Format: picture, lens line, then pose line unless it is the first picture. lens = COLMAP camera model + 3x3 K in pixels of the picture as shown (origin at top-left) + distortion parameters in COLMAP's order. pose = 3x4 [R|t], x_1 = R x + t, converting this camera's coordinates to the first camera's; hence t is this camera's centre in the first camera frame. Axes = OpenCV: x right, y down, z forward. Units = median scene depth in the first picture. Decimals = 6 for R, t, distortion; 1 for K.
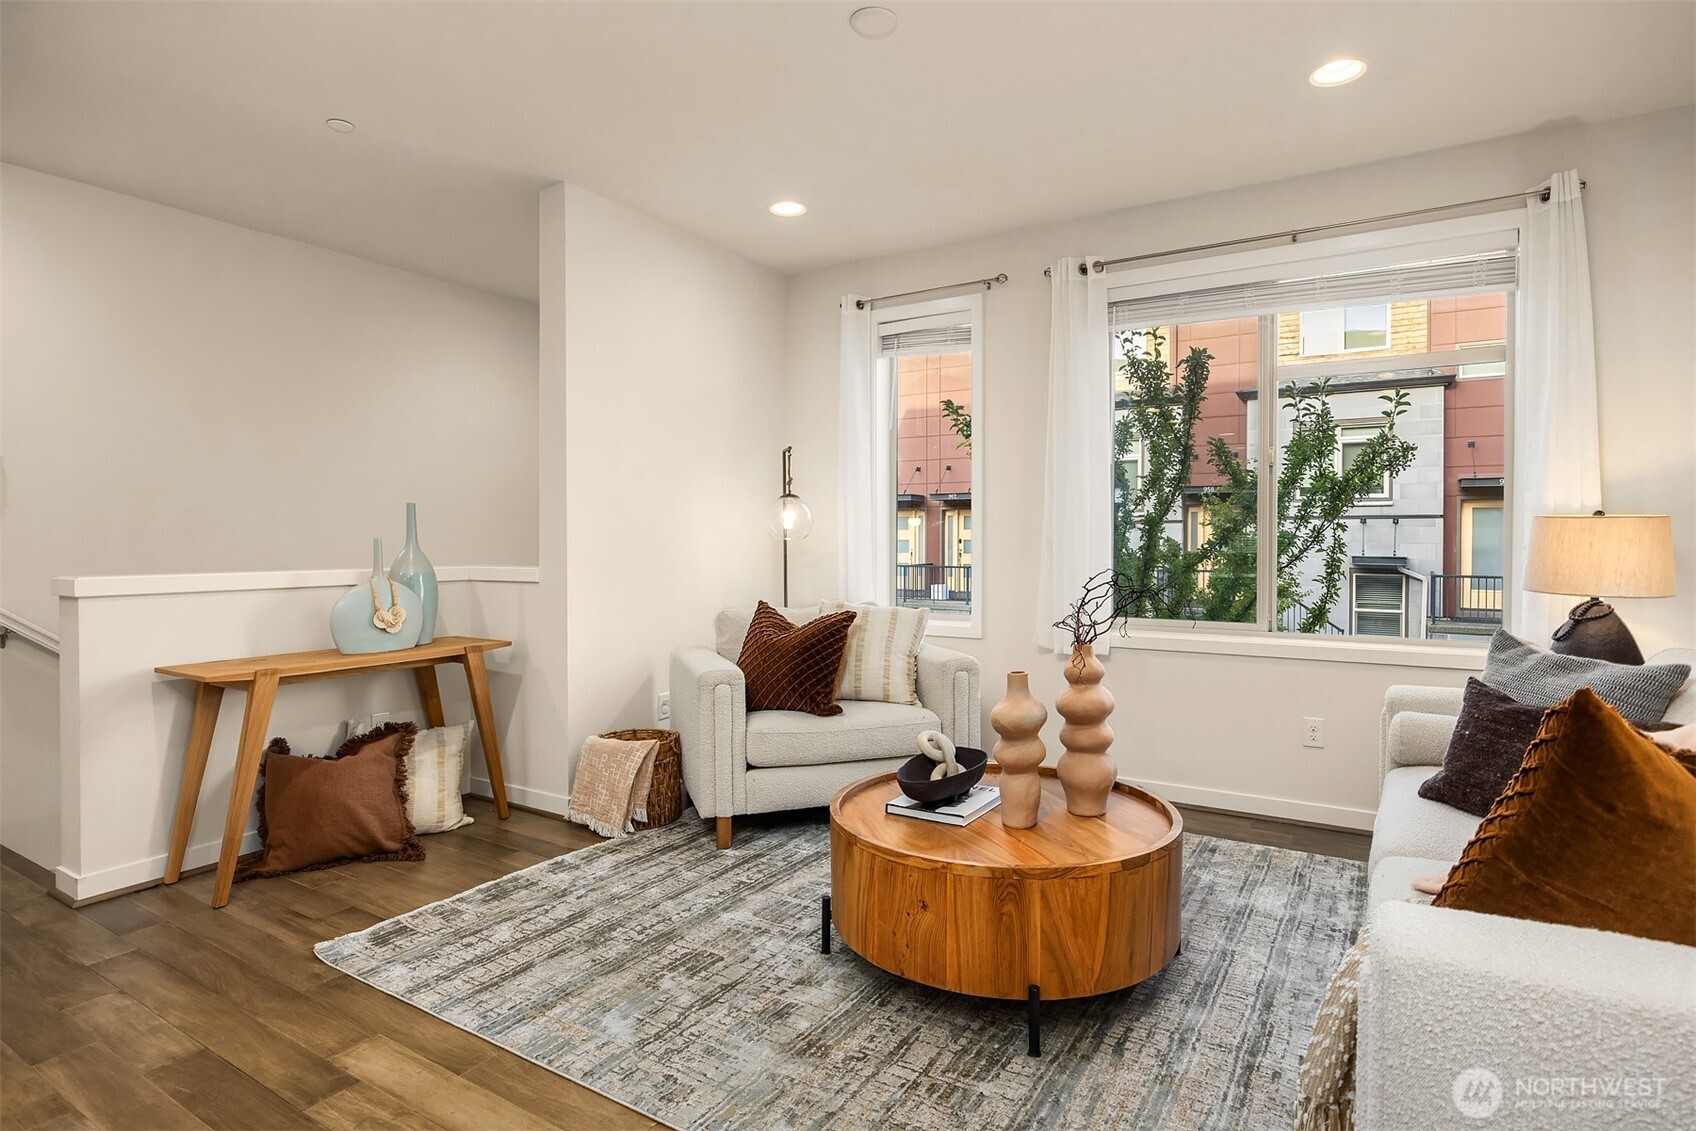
lens RADIAL K [[939.3, 0, 849.9], [0, 939.3, 551.1], [0, 0, 1]] dist [0.021789, -0.001860]
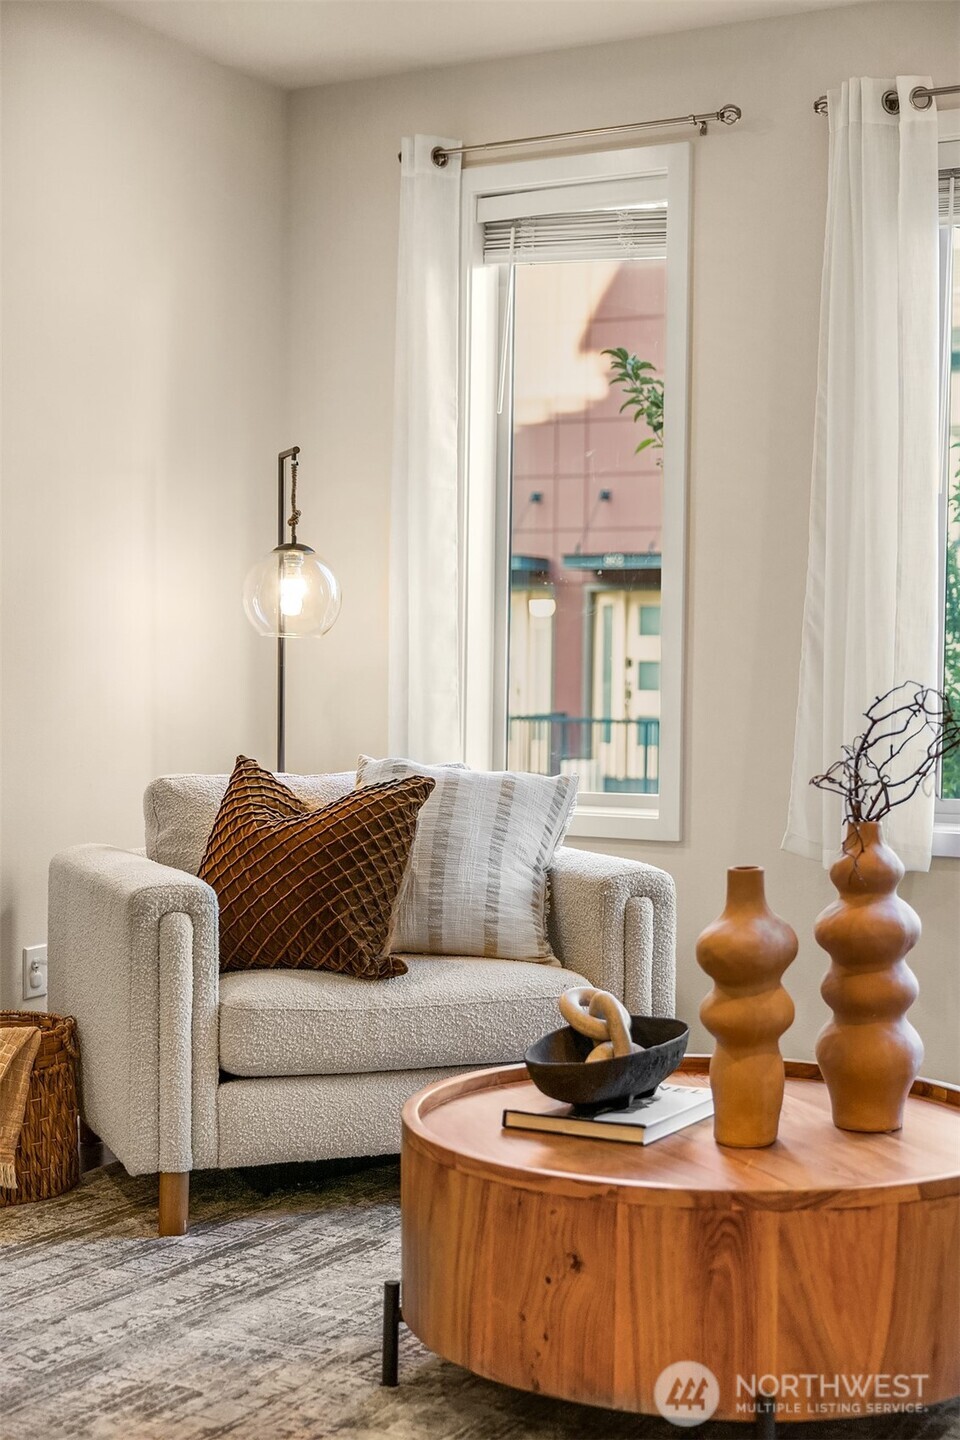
lens RADIAL K [[2206.9, 0, 482.5], [0, 2206.9, 722.0], [0, 0, 1]] dist [0.049984, 0.000000]
pose [[0.998624, 0.011016, 0.051262, -0.031072], [-0.011803, 0.999817, 0.015081, 0.017735], [-0.051086, -0.015665, 0.998571, -0.203348]]
